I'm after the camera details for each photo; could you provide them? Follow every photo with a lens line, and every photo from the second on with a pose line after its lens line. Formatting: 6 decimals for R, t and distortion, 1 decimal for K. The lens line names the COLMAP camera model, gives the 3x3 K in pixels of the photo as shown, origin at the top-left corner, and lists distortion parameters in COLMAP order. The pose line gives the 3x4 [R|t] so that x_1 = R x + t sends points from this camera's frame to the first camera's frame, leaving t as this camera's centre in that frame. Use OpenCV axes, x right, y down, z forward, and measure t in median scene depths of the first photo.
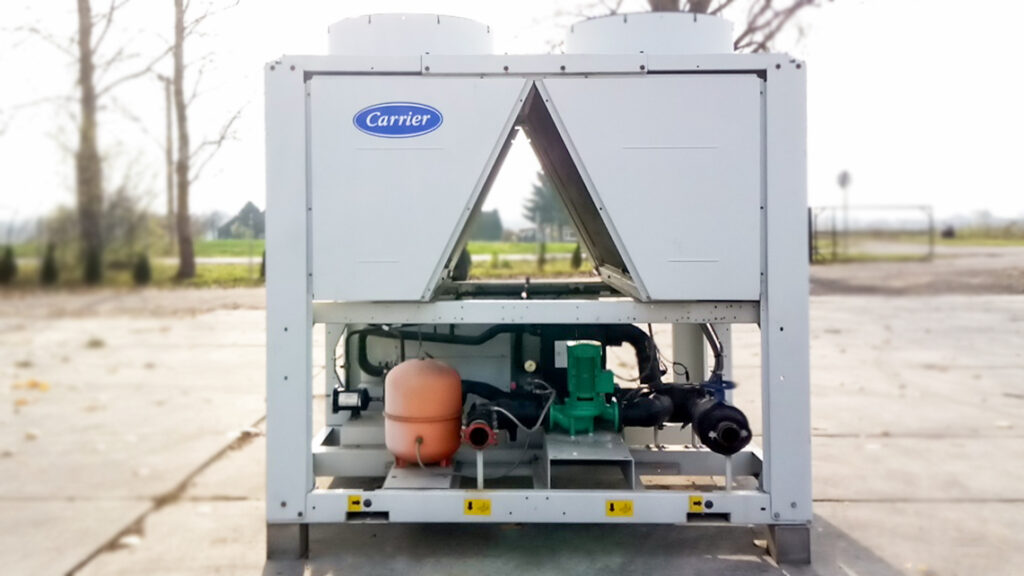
lens RADIAL K [[974.8, 0, 458.0], [0, 974.8, 193.6], [0, 0, 1]] dist [0.047880, 0.001139]
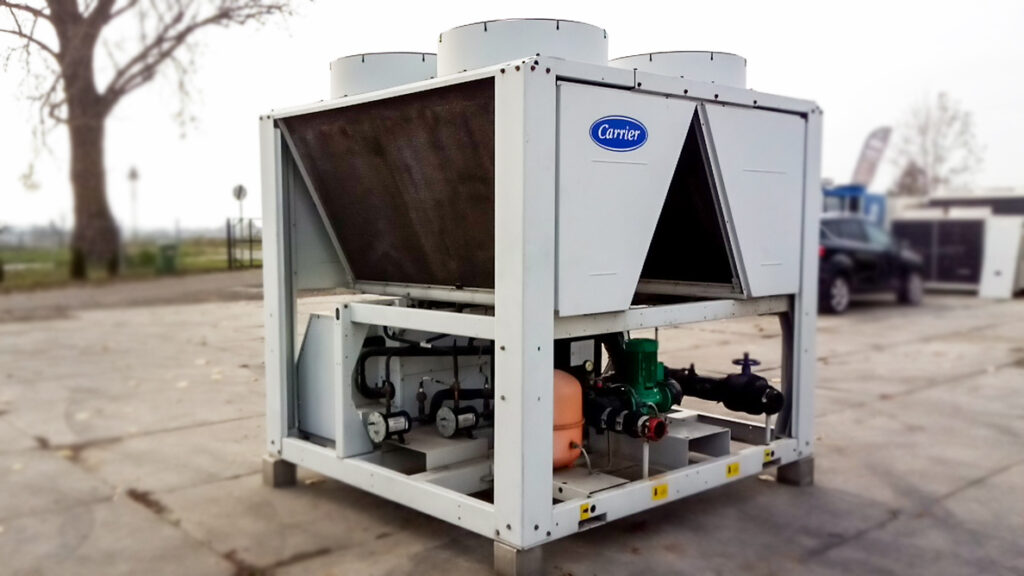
lens RADIAL K [[911.6, 0, 509.7], [0, 911.6, 290.6], [0, 0, 1]] dist [0.046677, -0.000279]
pose [[0.738653, -0.048450, 0.672343, -0.763075], [-0.015317, 0.995950, 0.088597, 0.004159], [-0.673912, -0.075741, 0.734919, 0.358540]]
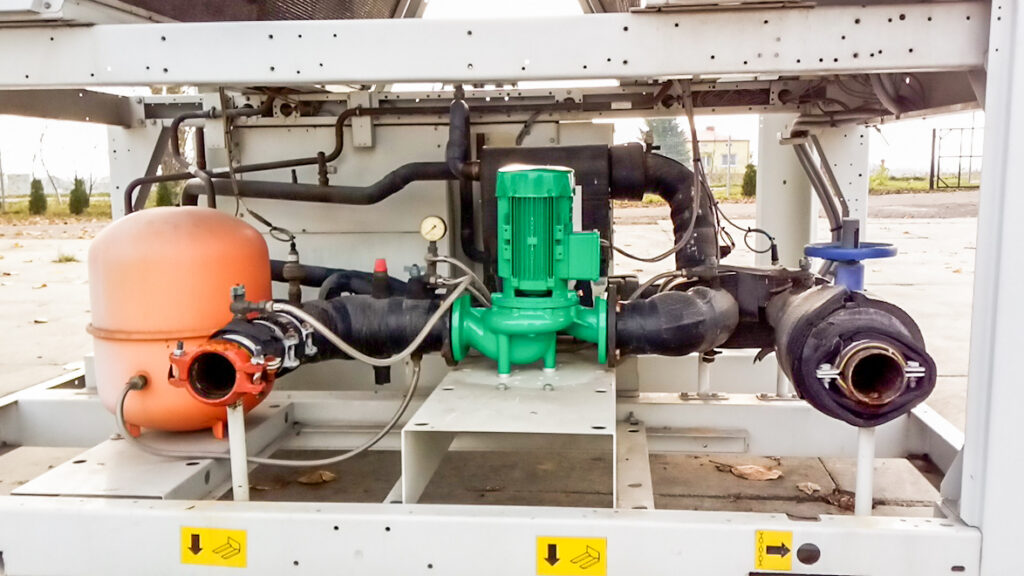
lens RADIAL K [[911.6, 0, 509.7], [0, 911.6, 290.6], [0, 0, 1]] dist [0.046677, -0.000279]
pose [[0.997517, 0.003293, -0.070356, 0.159279], [0.007628, 0.987979, 0.154401, 0.155586], [0.070019, -0.154555, 0.985500, 0.635359]]
